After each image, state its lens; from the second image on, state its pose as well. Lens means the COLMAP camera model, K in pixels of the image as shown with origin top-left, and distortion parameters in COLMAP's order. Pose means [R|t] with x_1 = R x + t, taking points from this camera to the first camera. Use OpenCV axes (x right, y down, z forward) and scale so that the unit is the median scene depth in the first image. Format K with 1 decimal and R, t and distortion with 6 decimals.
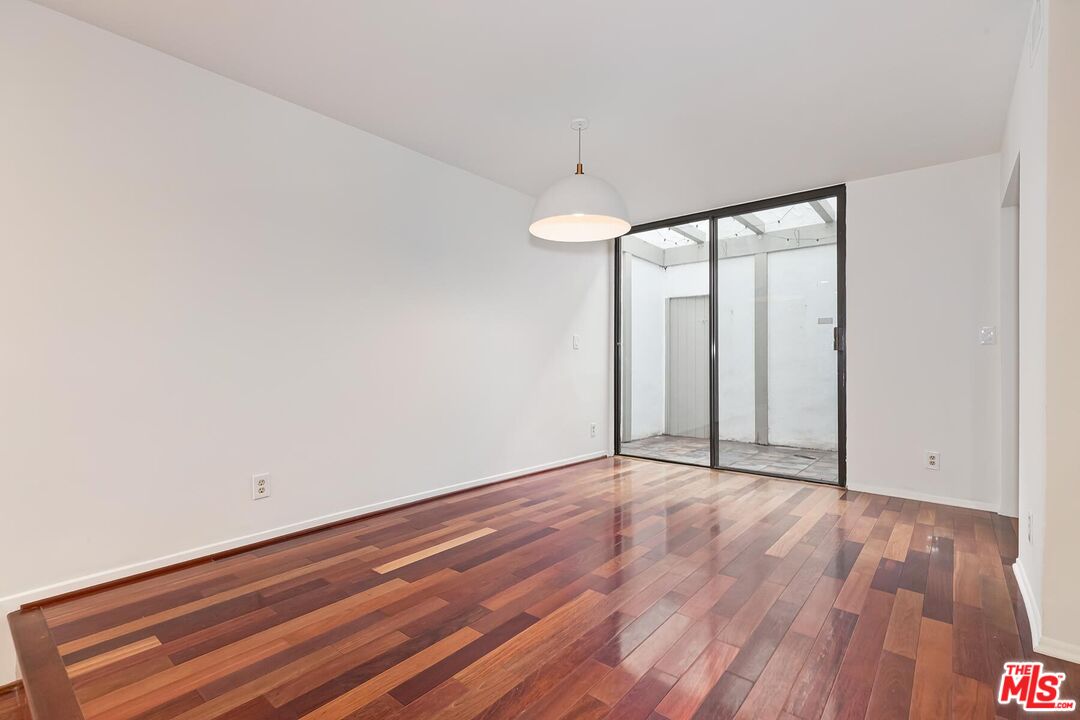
lens RADIAL K [[496.6, 0, 538.1], [0, 496.6, 361.4], [0, 0, 1]] dist [0.014228, 0.000277]
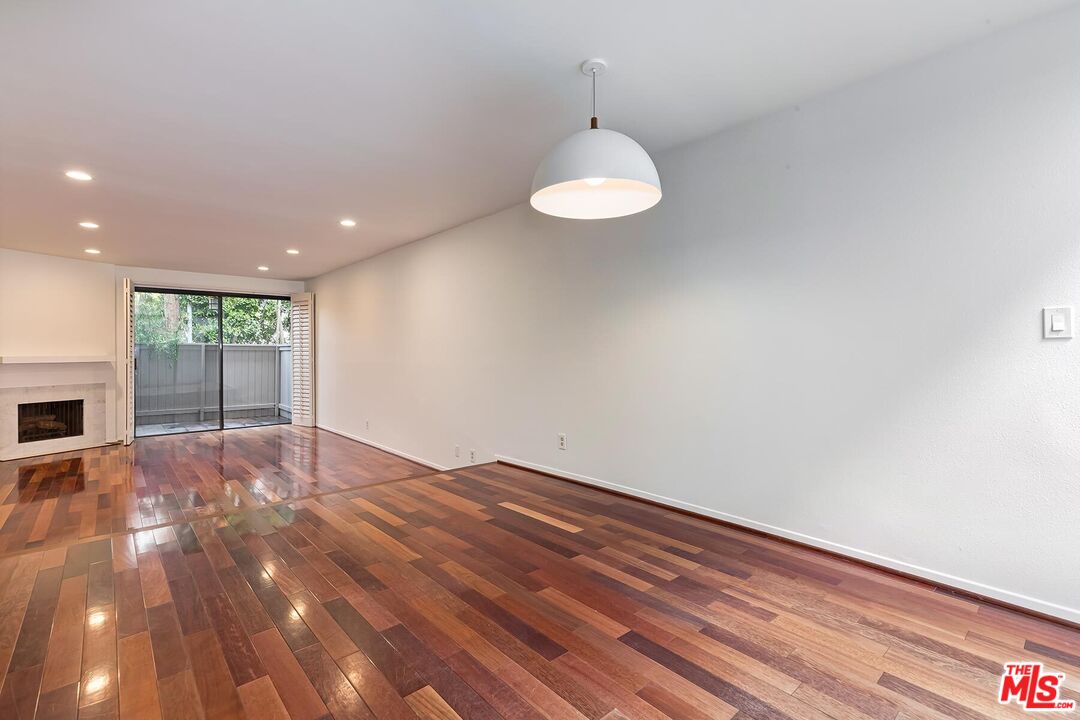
lens RADIAL K [[496.6, 0, 540.0], [0, 496.6, 354.7], [0, 0, 1]] dist [0.014228, 0.000277]
pose [[-0.154879, 0.001702, -0.987932, 0.895205], [0.002218, 0.999997, 0.001375, -0.021778], [0.987931, -0.001978, -0.154883, 1.055506]]
